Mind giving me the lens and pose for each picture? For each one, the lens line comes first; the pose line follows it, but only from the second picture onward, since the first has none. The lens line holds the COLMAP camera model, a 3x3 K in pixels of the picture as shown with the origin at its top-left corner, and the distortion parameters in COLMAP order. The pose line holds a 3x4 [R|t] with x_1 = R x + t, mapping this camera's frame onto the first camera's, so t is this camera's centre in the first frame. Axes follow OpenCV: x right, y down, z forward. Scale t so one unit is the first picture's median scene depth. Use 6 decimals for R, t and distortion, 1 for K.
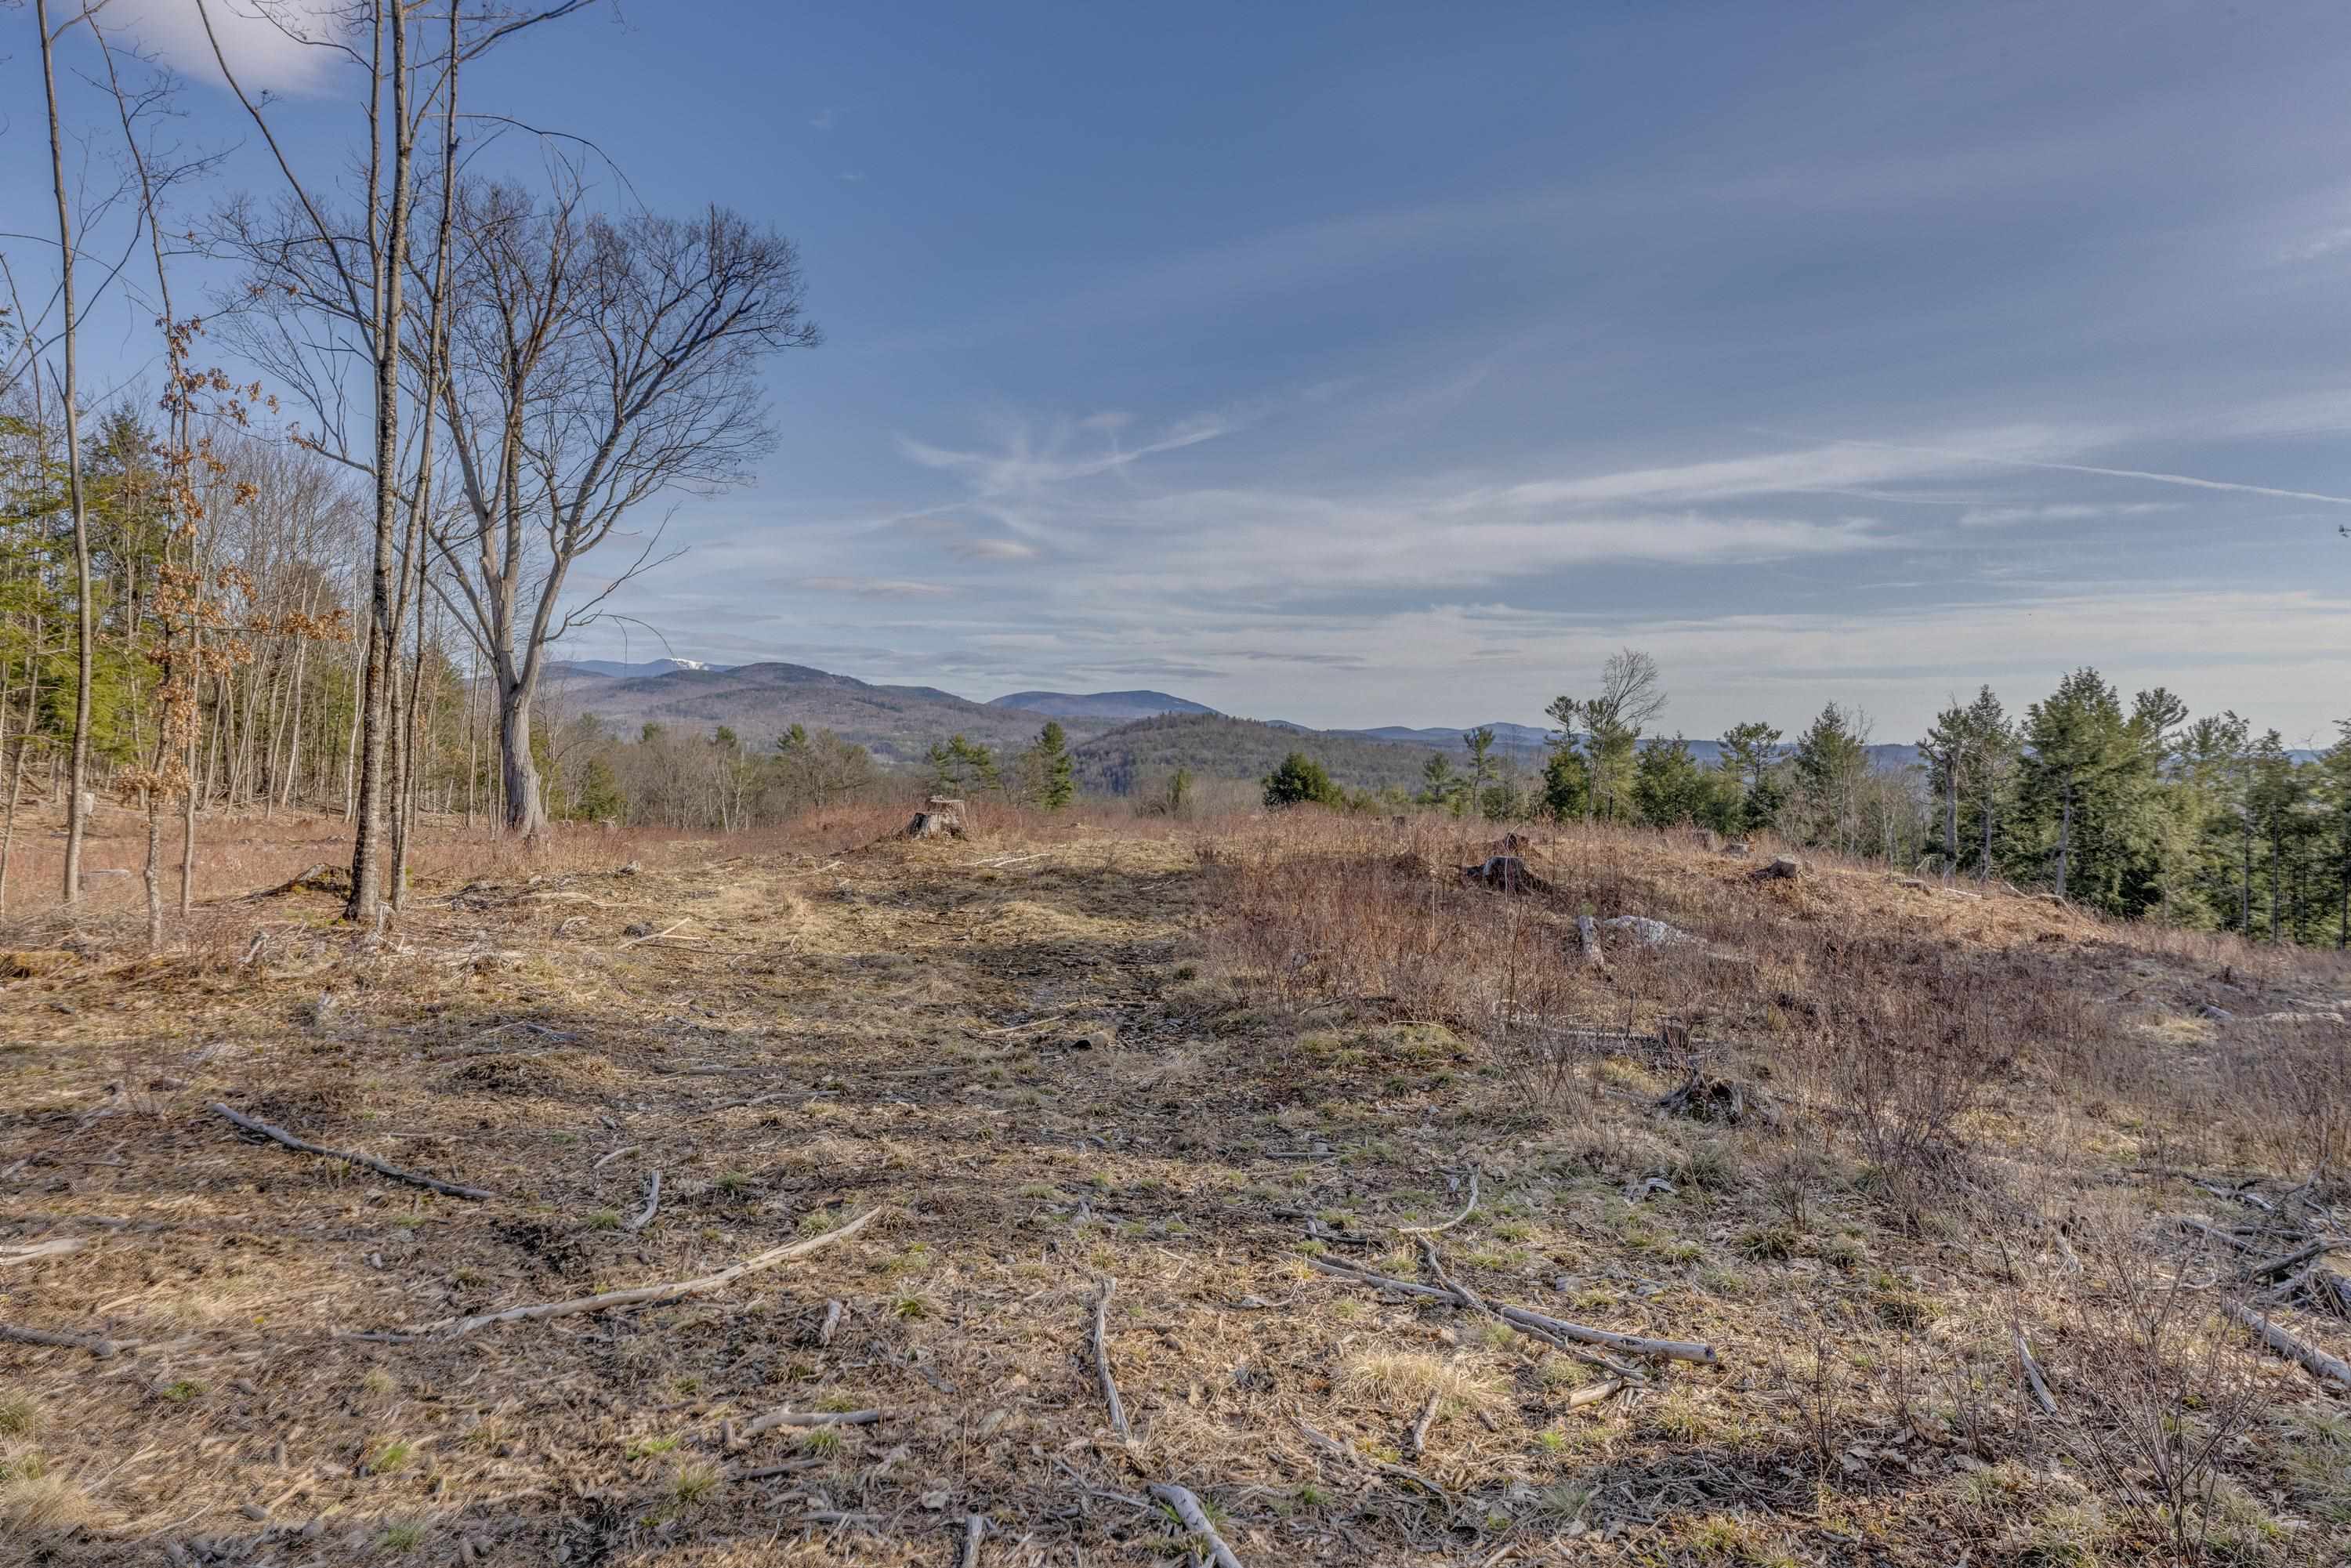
lens RADIAL K [[1453.0, 0, 1175.5], [0, 1453.0, 777.0], [0, 0, 1]] dist [0.014701, -0.003286]
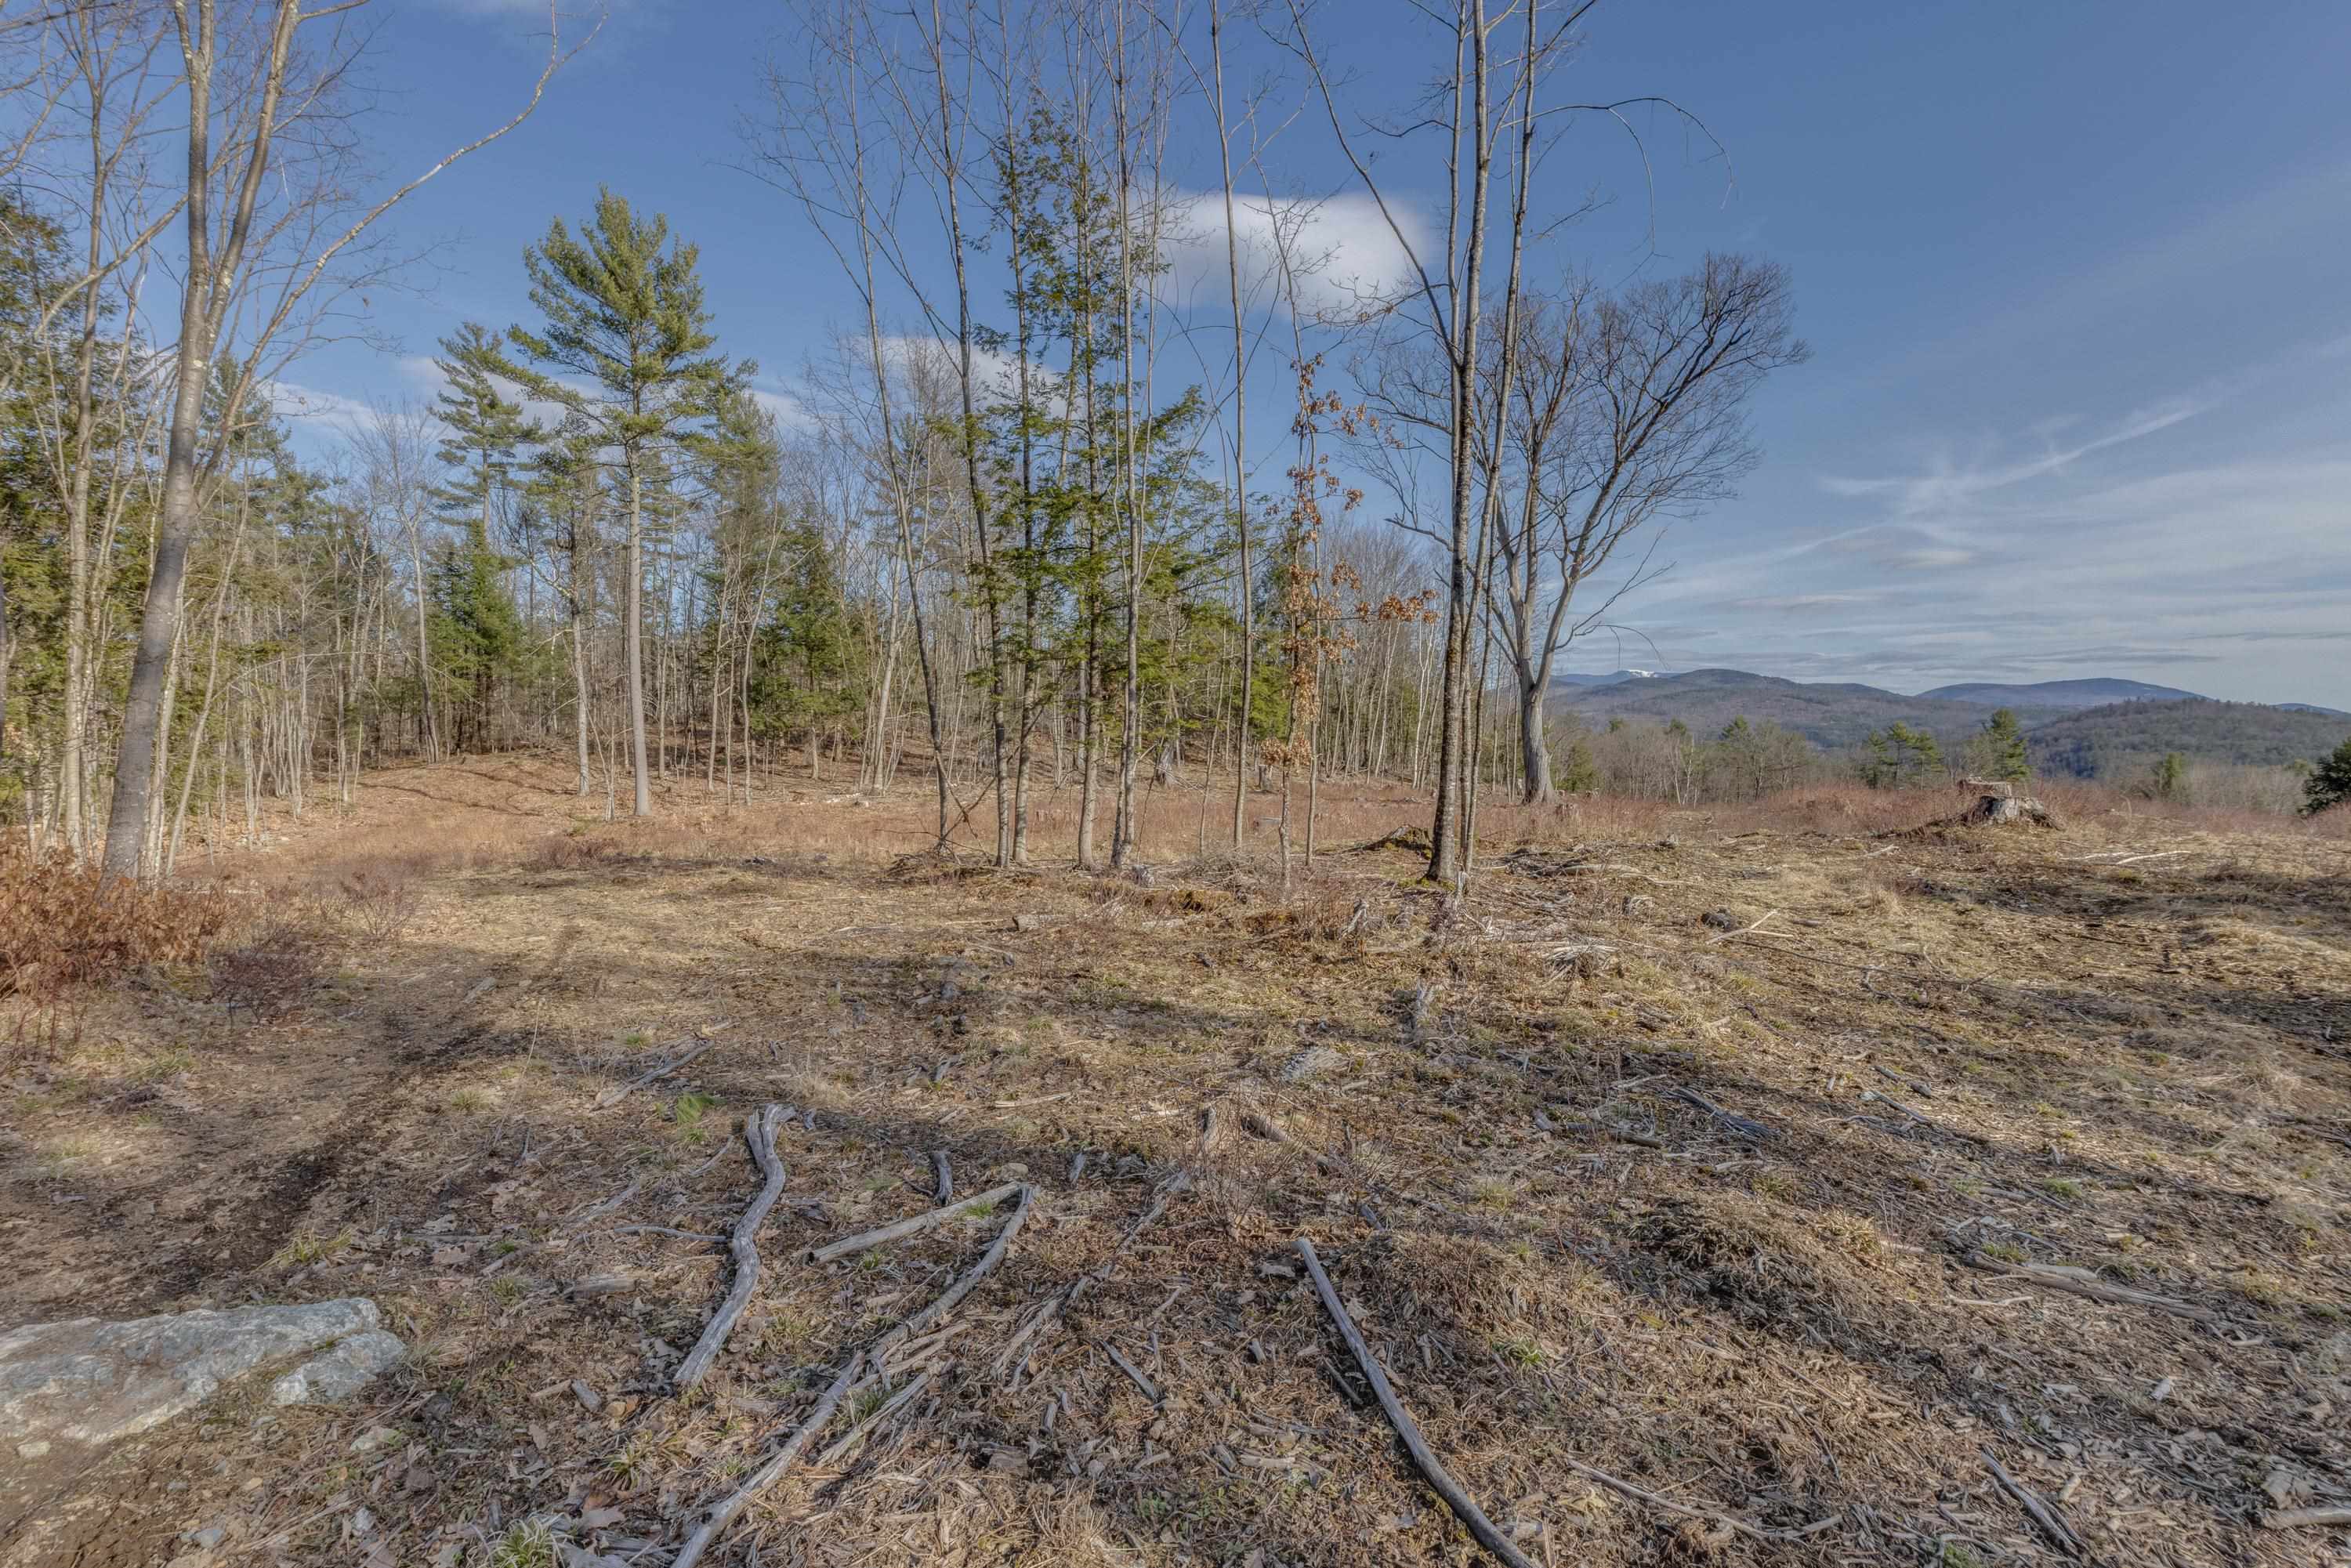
lens RADIAL K [[1048.8, 0, 1175.4], [0, 1048.8, 750.5], [0, 0, 1]] dist [0.001941, -0.000215]
pose [[0.740530, 0.001596, -0.672021, -0.068640], [-0.007151, 0.999959, -0.005505, 0.002269], [0.671985, 0.008882, 0.740512, 0.109987]]
